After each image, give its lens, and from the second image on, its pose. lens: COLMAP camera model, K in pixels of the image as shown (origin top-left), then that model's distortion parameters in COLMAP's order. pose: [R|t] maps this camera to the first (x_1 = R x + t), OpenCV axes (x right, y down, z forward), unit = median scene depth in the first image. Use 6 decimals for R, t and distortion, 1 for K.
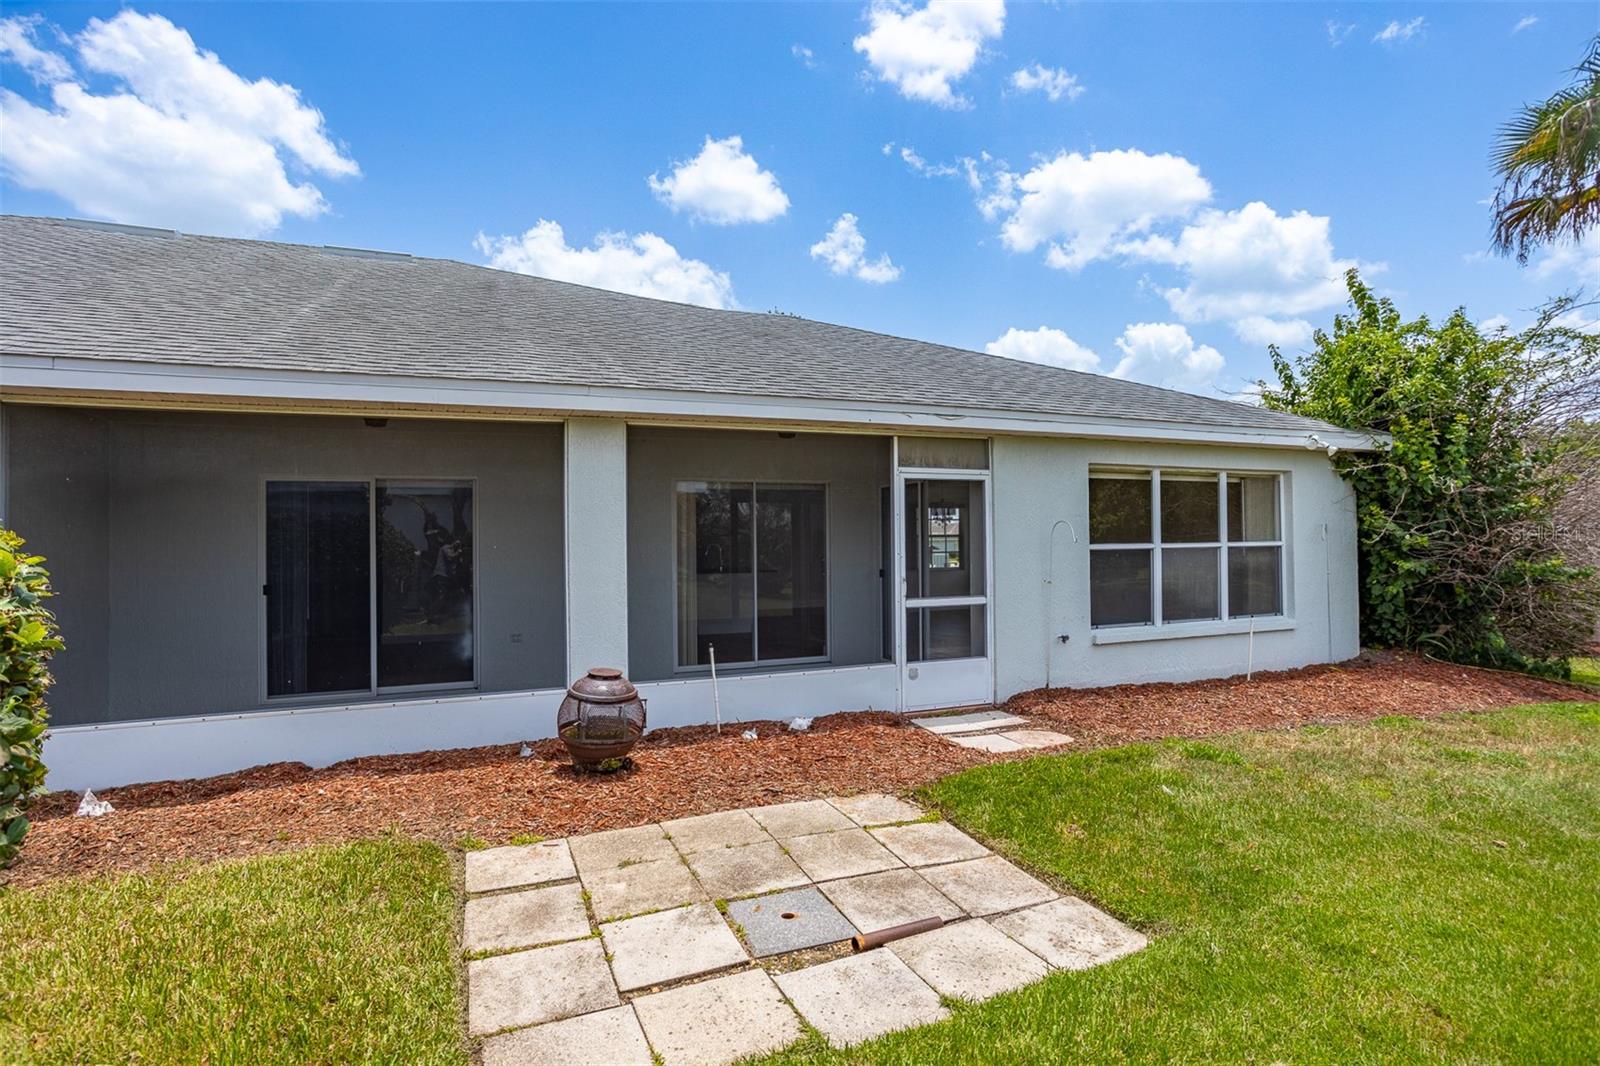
lens RADIAL K [[814.8, 0, 800.9], [0, 814.8, 531.7], [0, 0, 1]] dist [-0.002803, -0.000337]
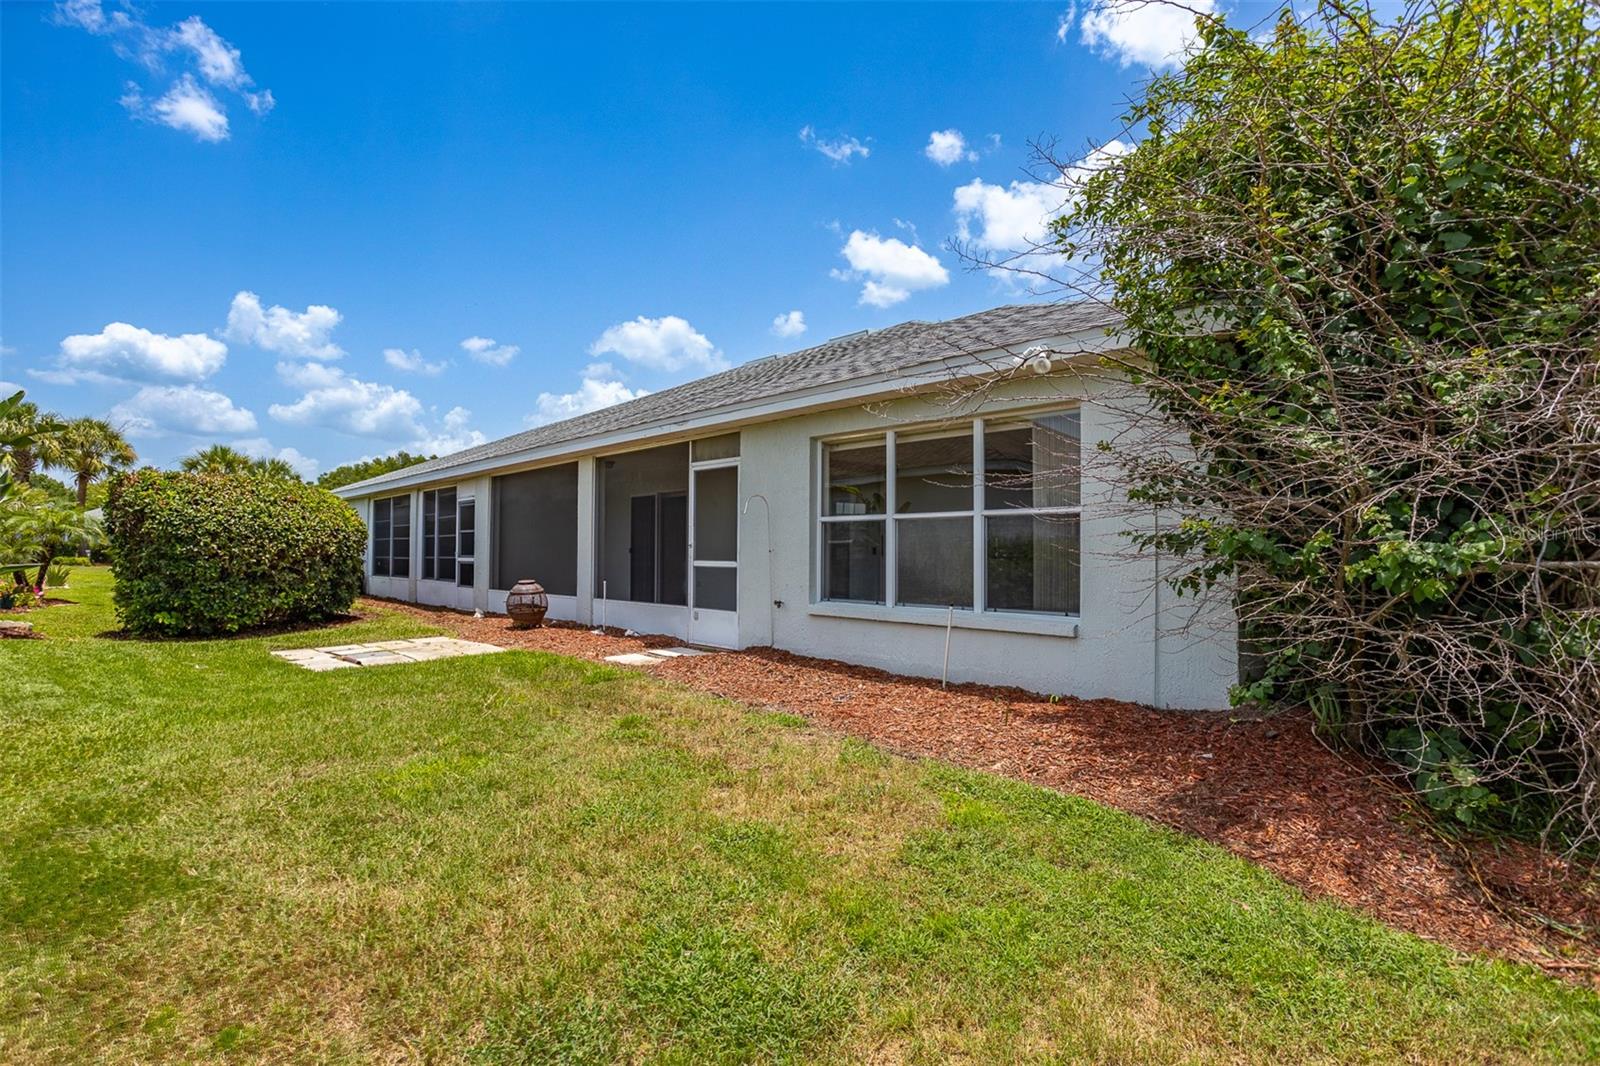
lens RADIAL K [[814.8, 0, 801.4], [0, 814.8, 533.7], [0, 0, 1]] dist [-0.002803, -0.000337]
pose [[0.331350, -0.011260, -0.943441, 1.359474], [-0.002914, 0.999912, -0.012957, 0.051763], [0.943504, 0.007043, 0.331288, 0.668195]]
